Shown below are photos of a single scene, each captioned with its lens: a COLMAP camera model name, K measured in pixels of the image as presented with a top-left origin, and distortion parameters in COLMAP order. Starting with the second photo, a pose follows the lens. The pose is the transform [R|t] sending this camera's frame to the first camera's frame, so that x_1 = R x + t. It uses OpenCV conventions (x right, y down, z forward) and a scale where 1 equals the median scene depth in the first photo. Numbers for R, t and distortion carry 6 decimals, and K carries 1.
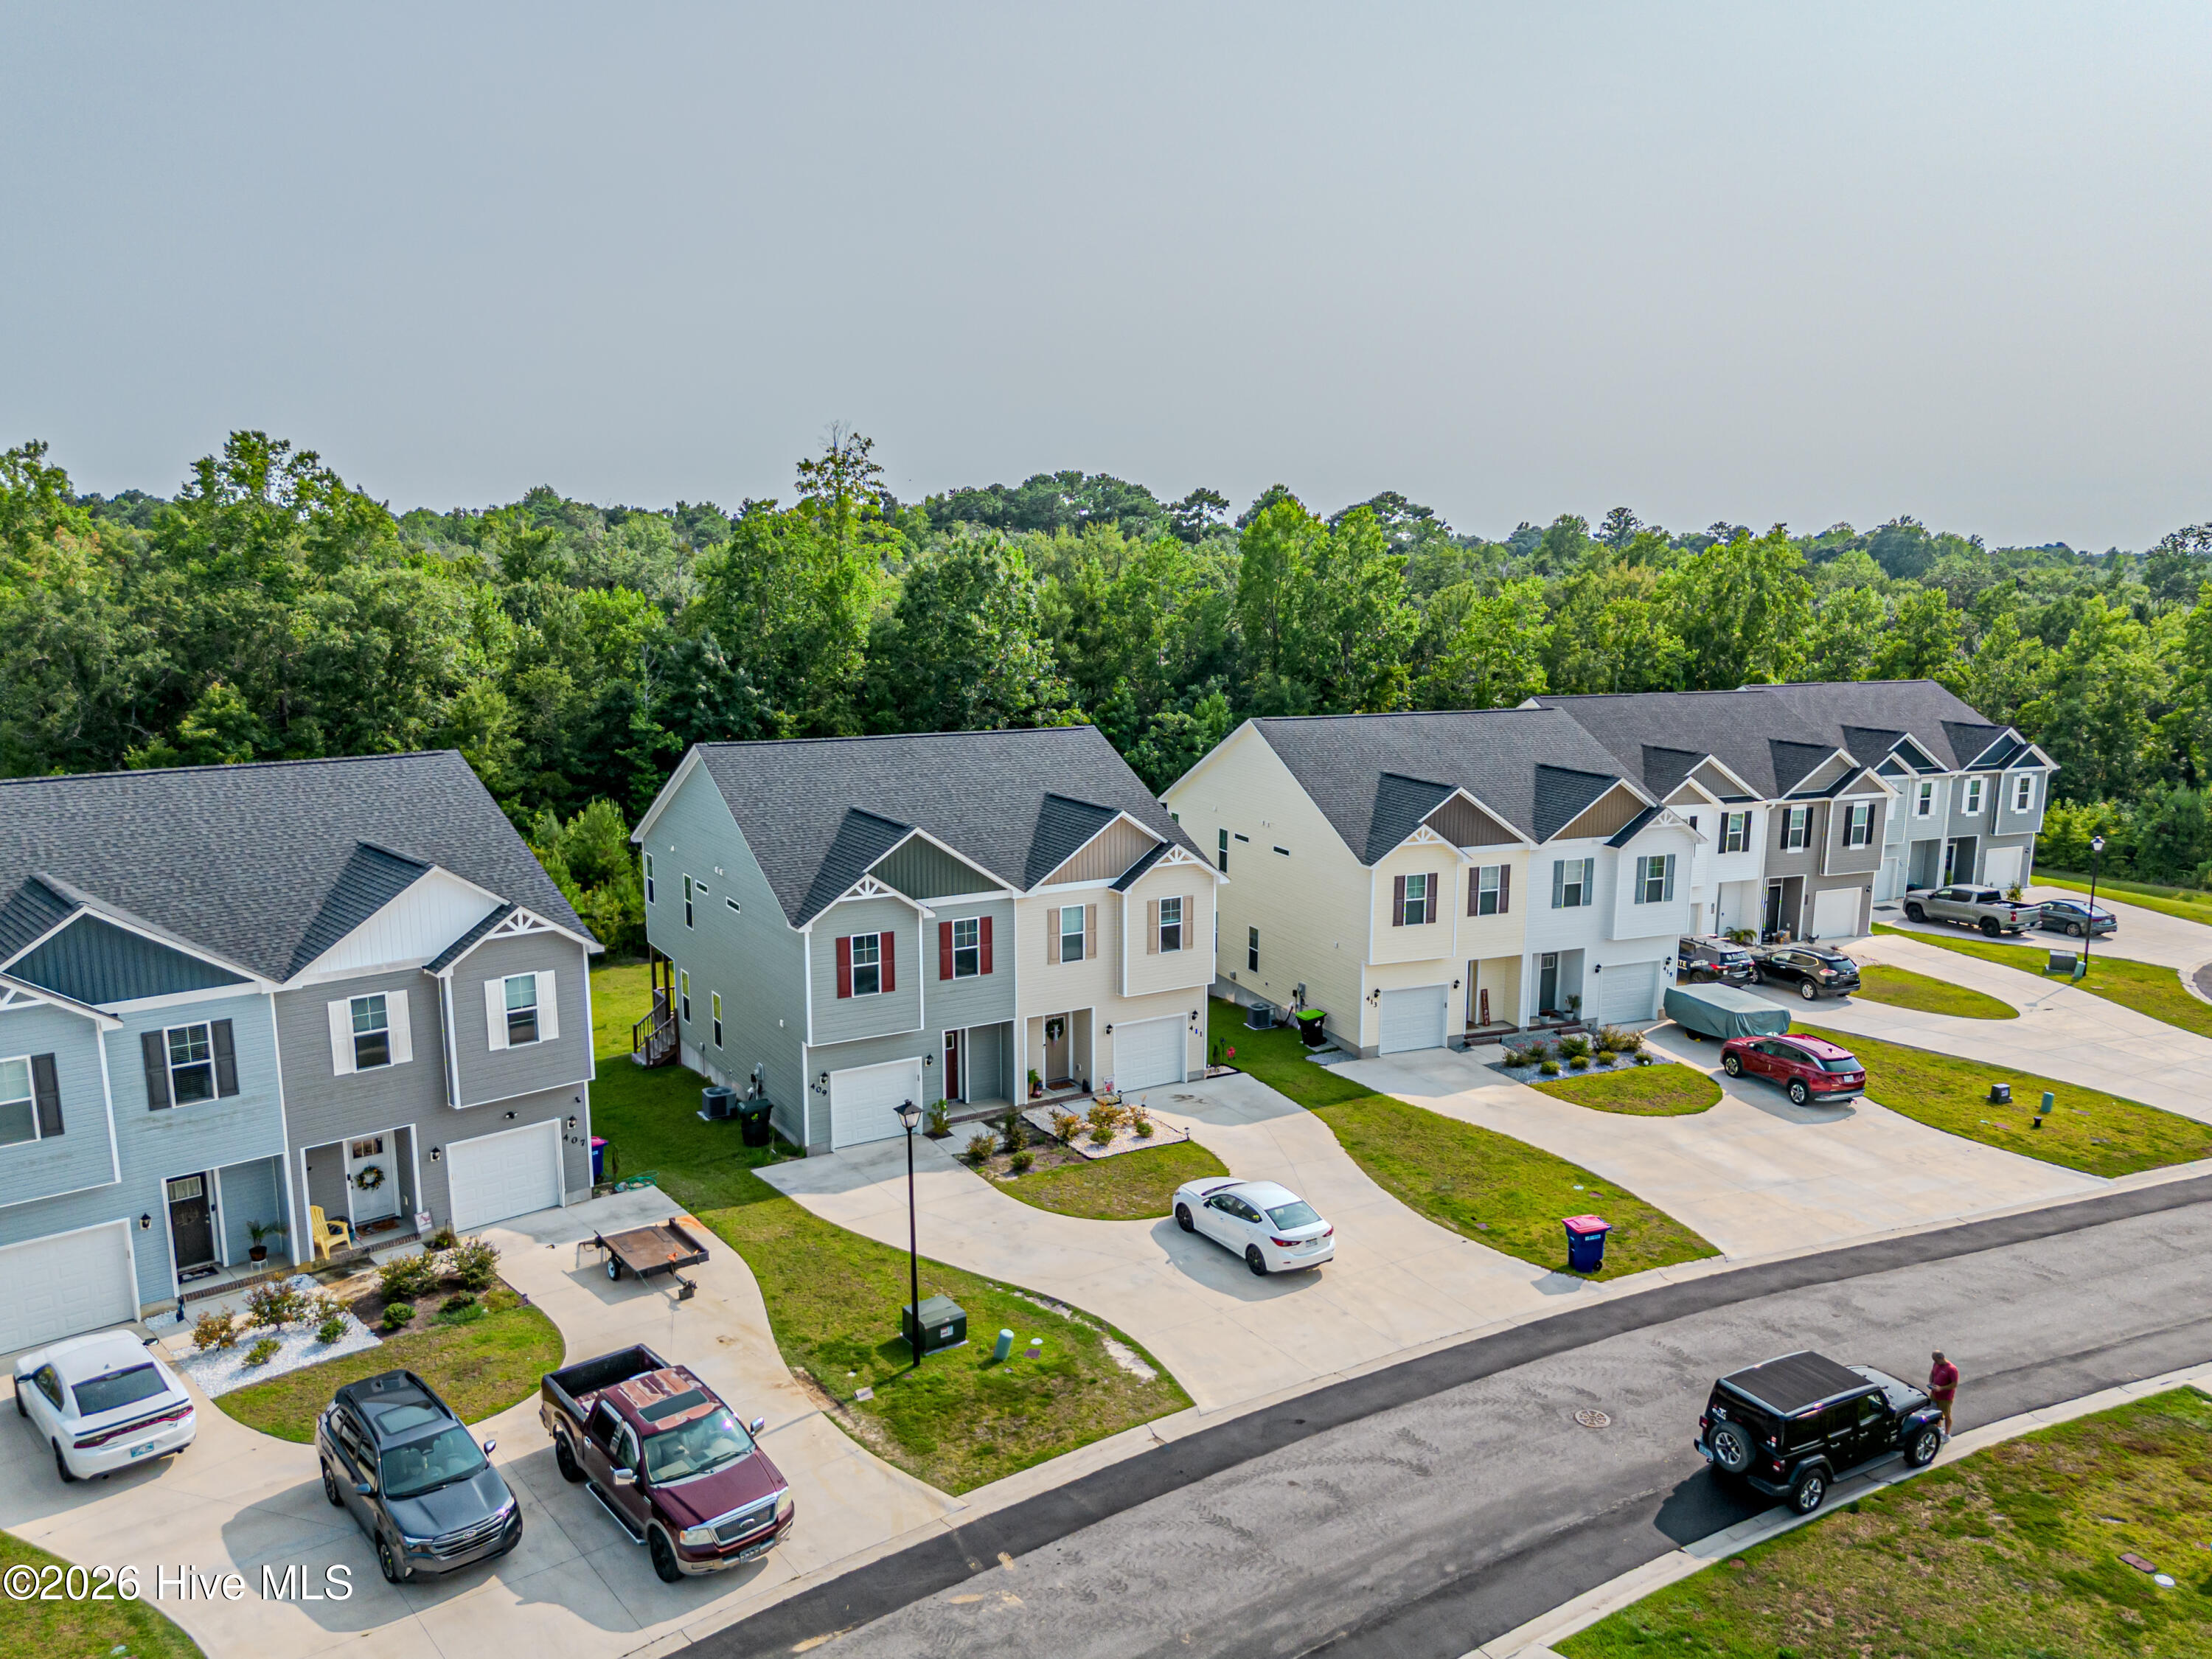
lens RADIAL K [[1607.2, 0, 1163.9], [0, 1607.2, 879.8], [0, 0, 1]] dist [0.077408, -0.079206]
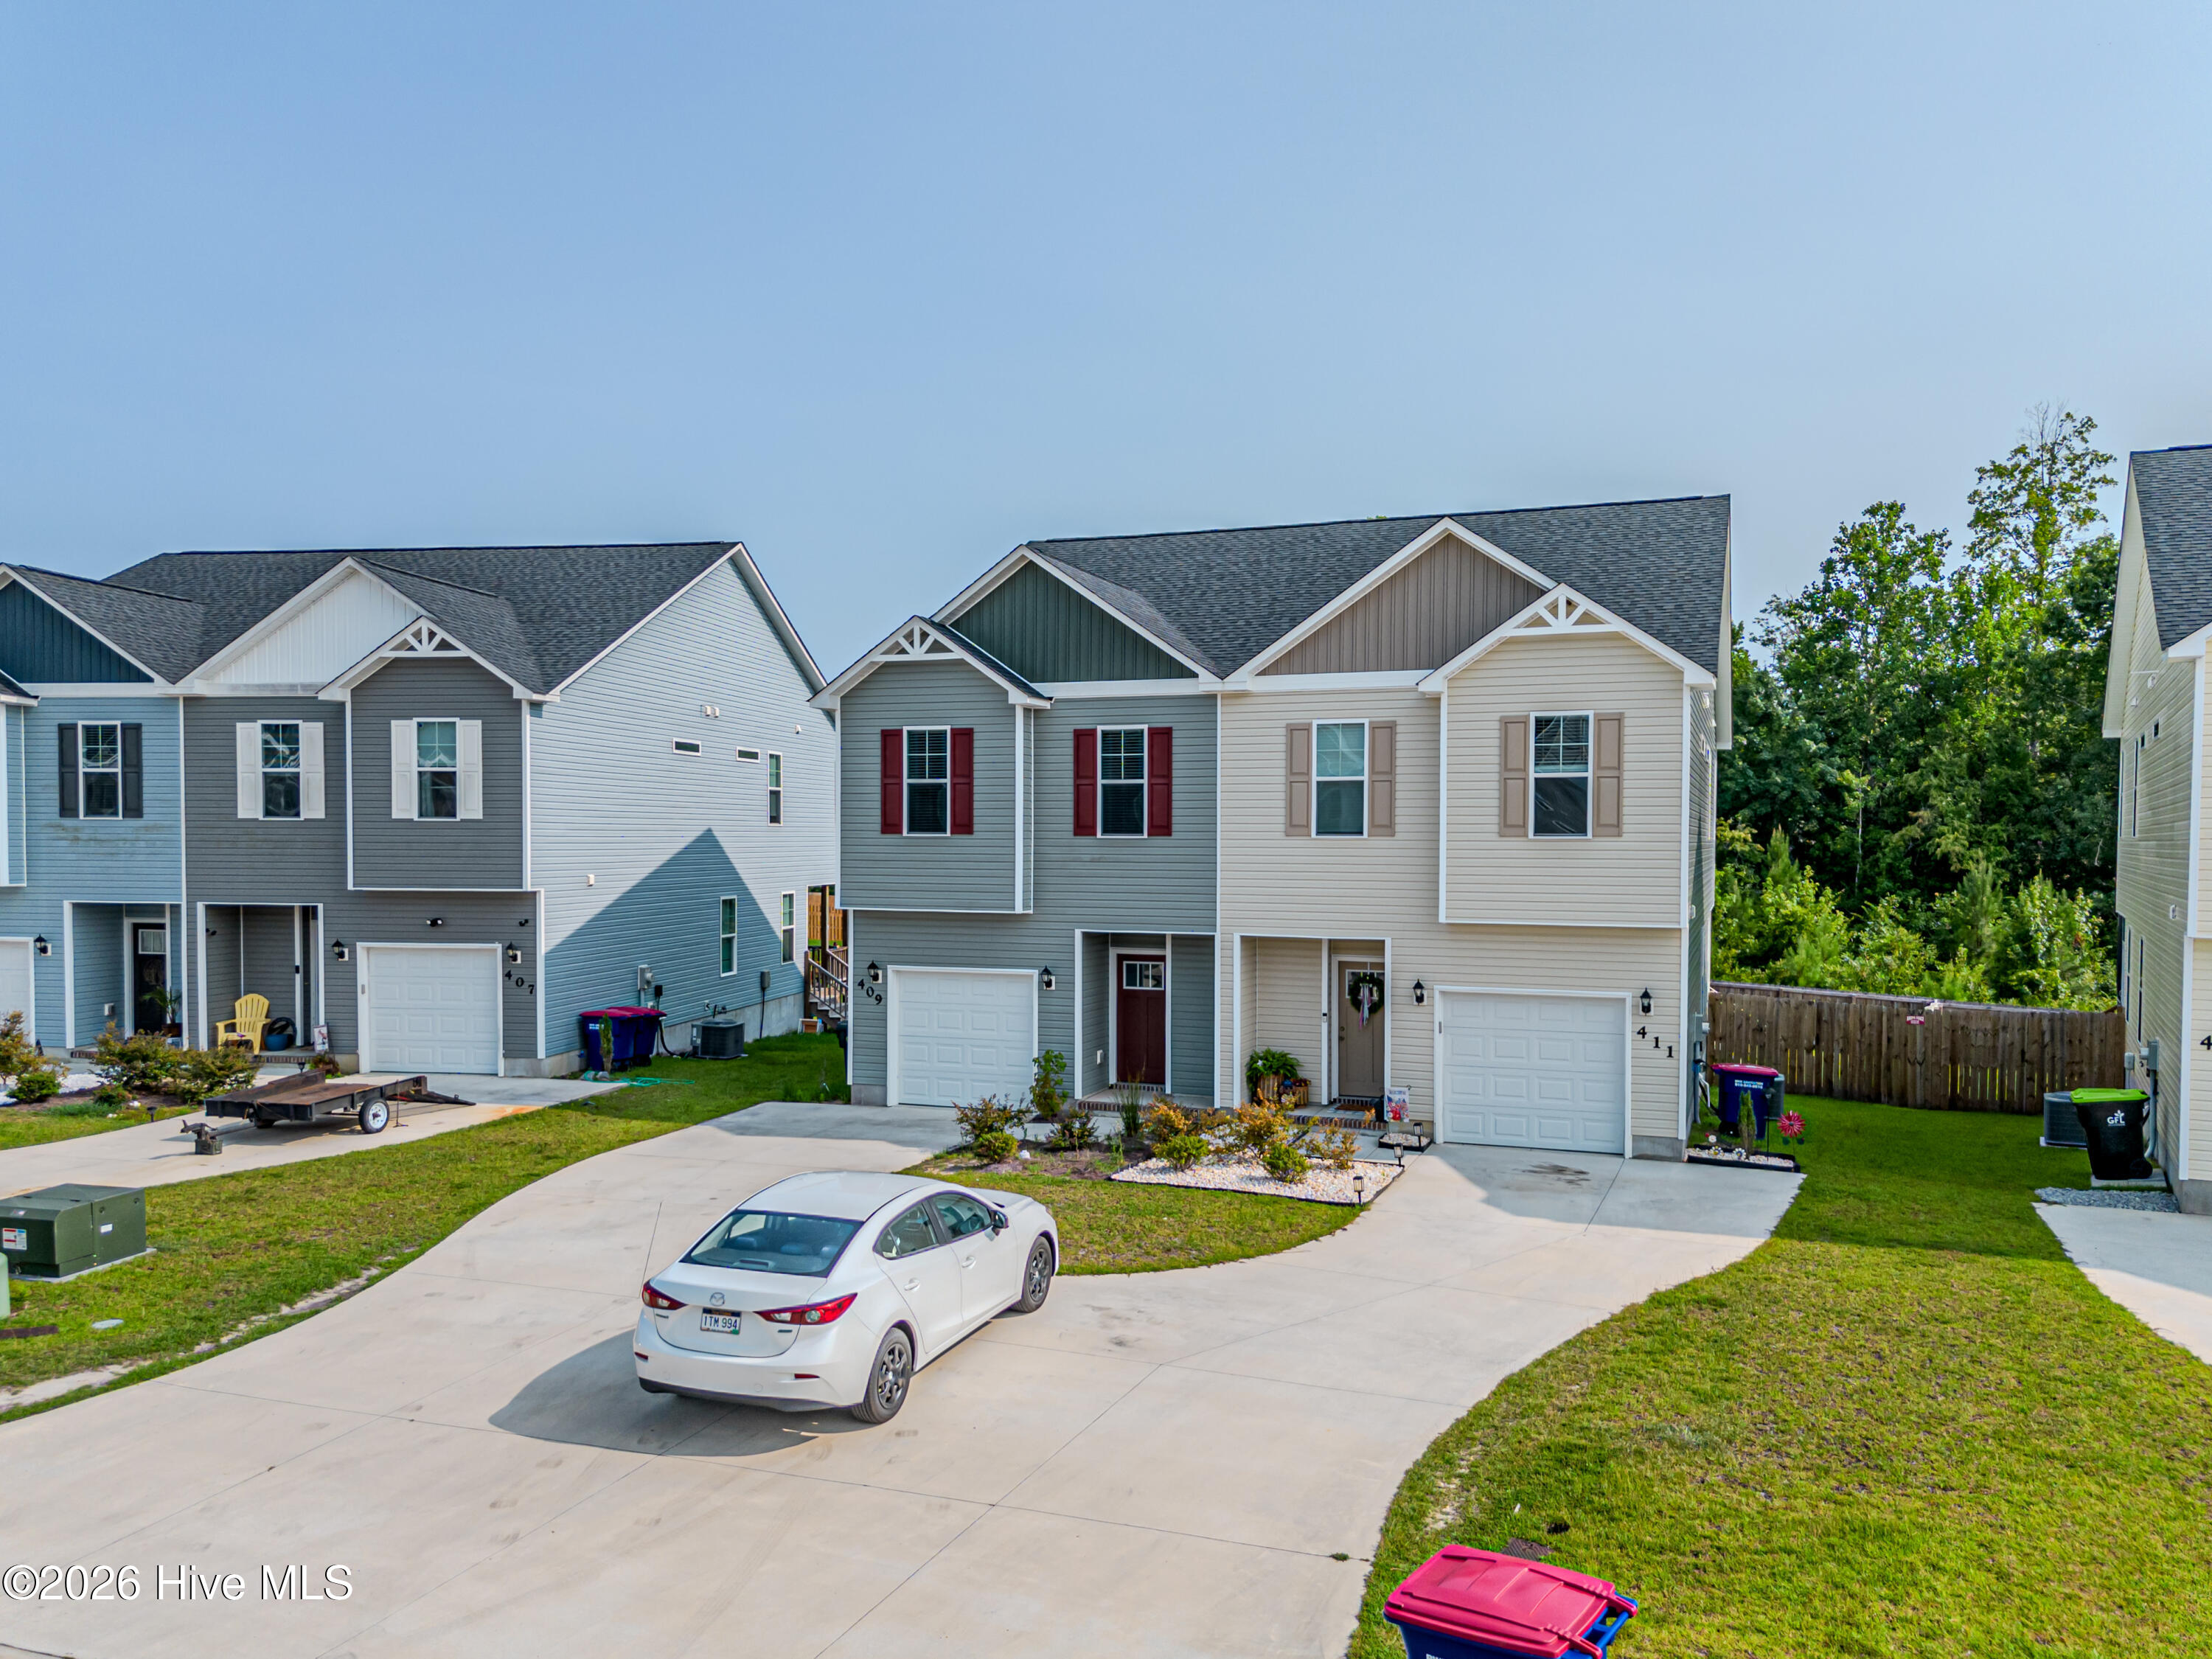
lens RADIAL K [[1607.2, 0, 1163.9], [0, 1607.2, 879.8], [0, 0, 1]] dist [0.077408, -0.079206]
pose [[0.612965, 0.014738, -0.789973, 0.314096], [-0.149498, 0.983929, -0.097644, 0.125575], [0.775838, 0.177952, 0.605317, 0.684547]]
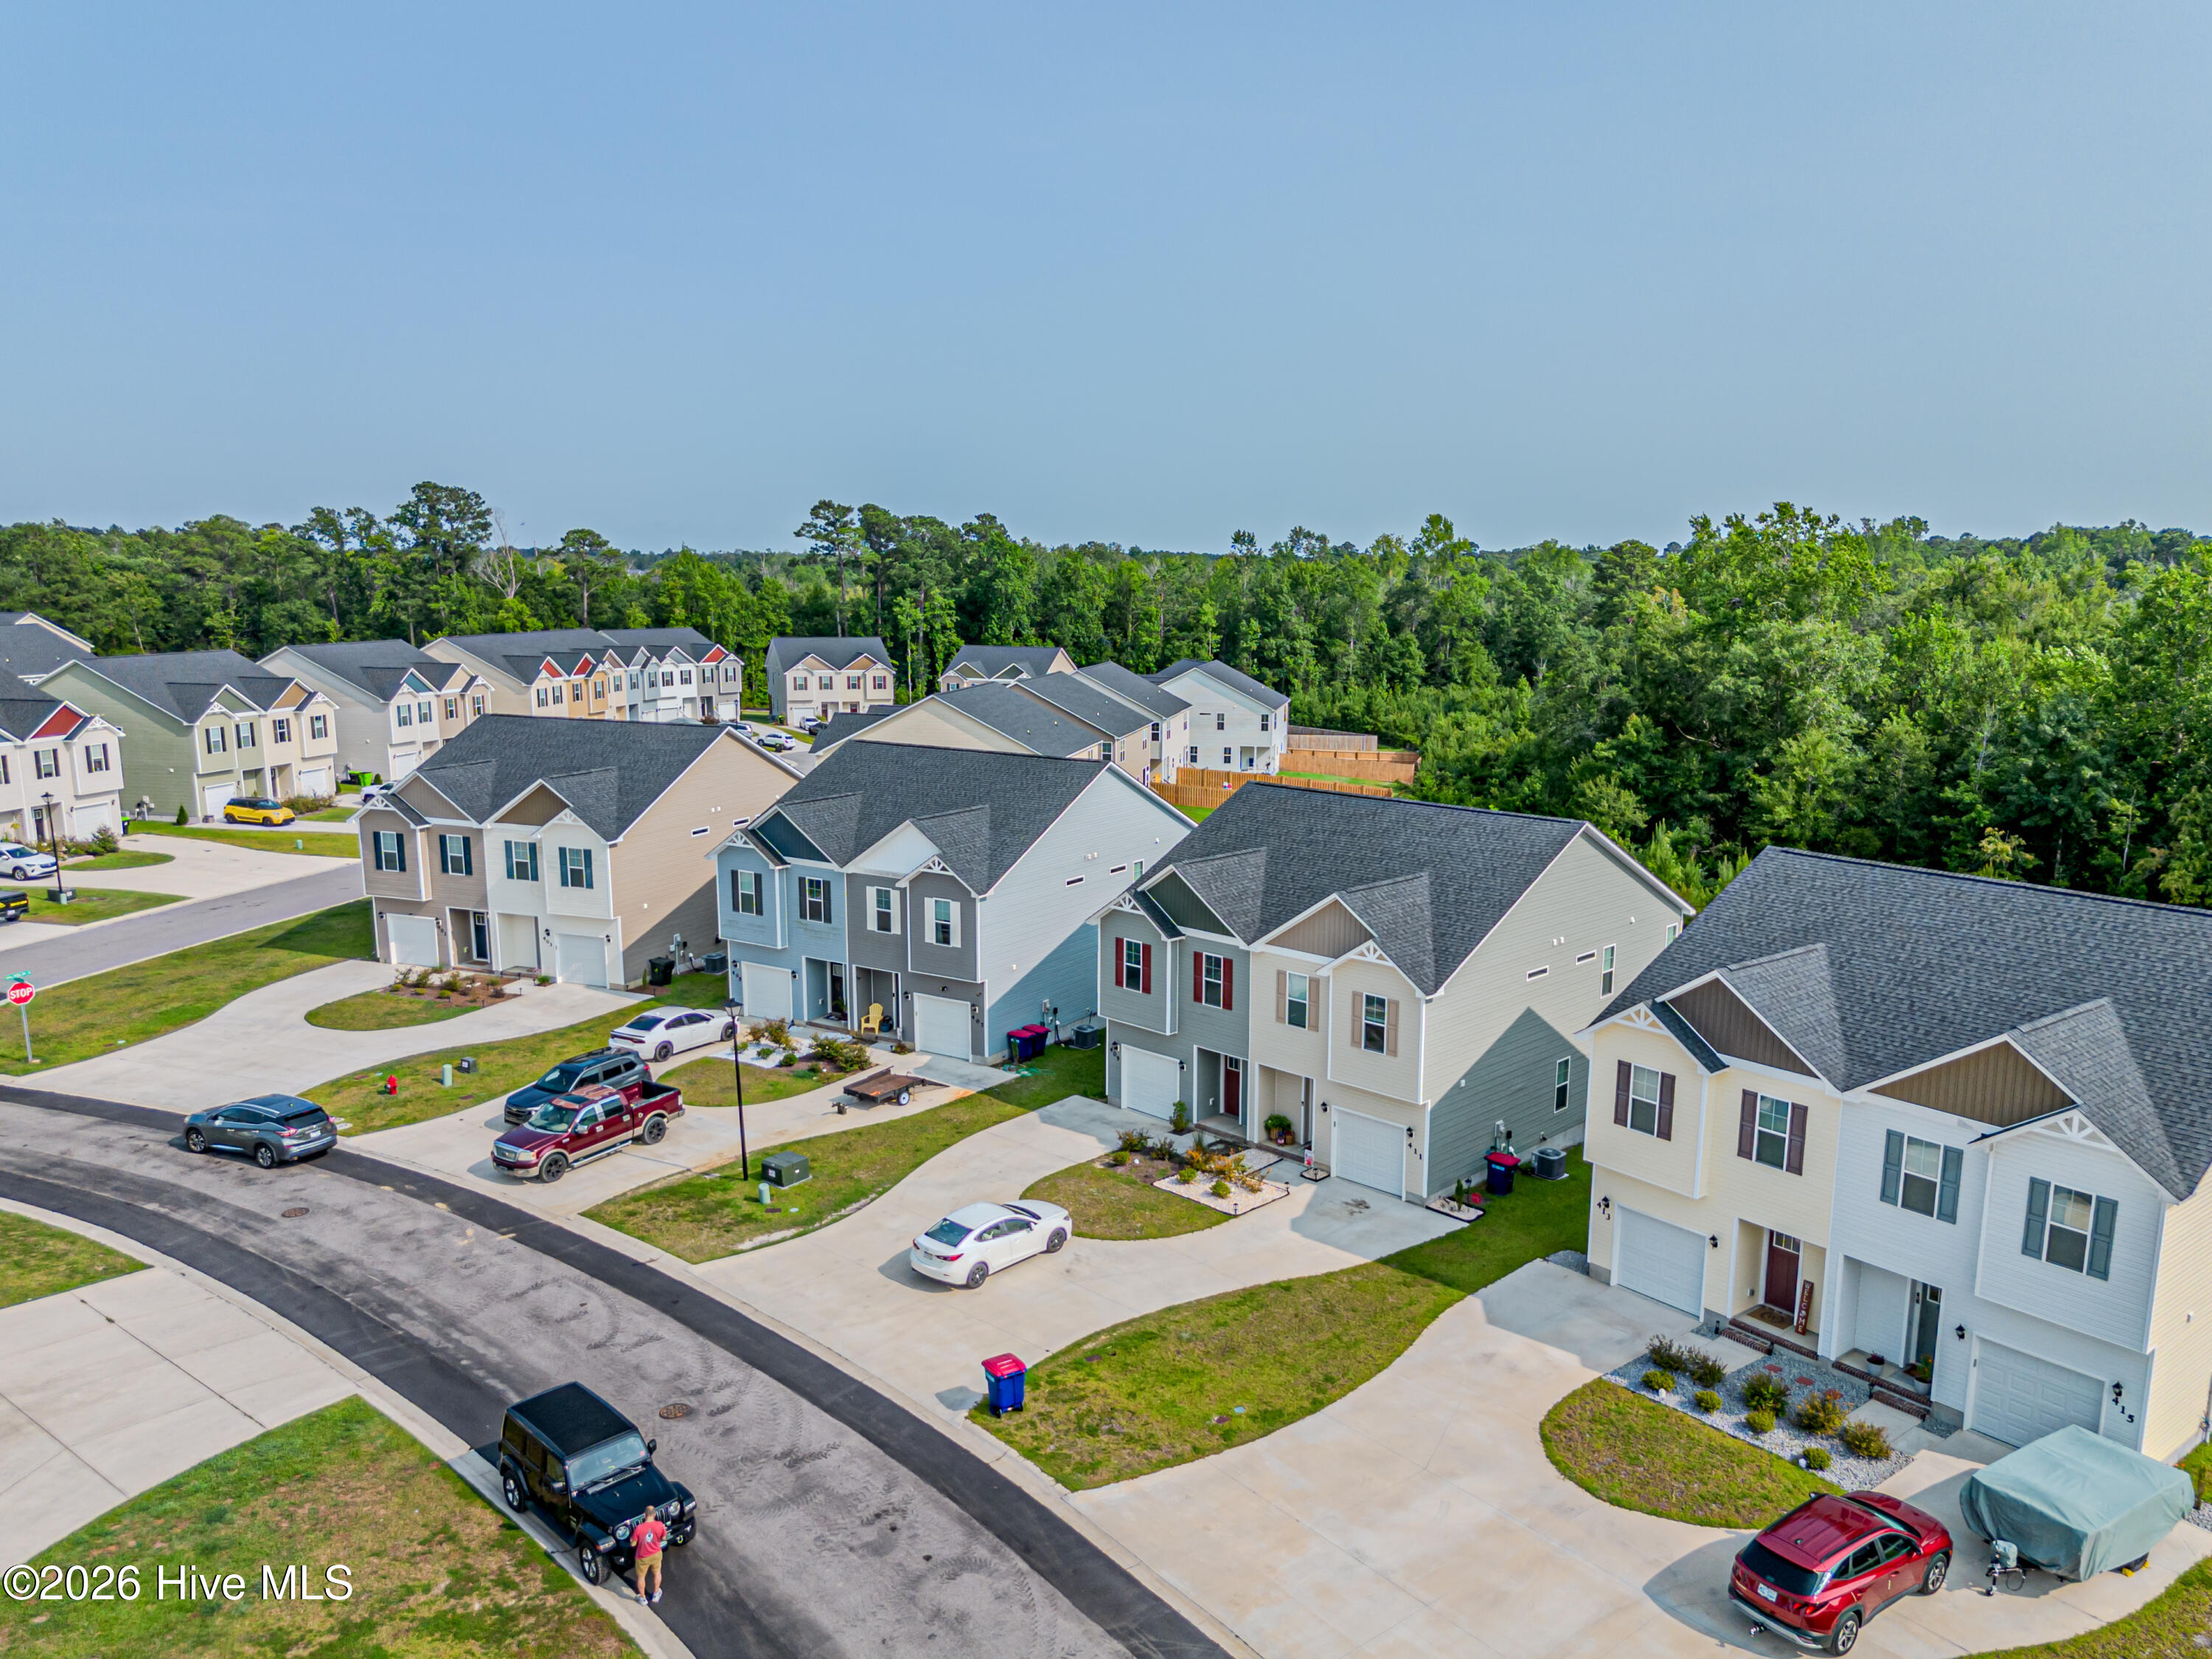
lens RADIAL K [[1610.1, 0, 1156.7], [0, 1610.1, 832.8], [0, 0, 1]] dist [0.089358, -0.133056]
pose [[0.247698, 0.148374, -0.957408, 0.930812], [-0.189444, 0.976545, 0.102327, -0.166506], [0.950135, 0.156029, 0.269997, 0.637960]]
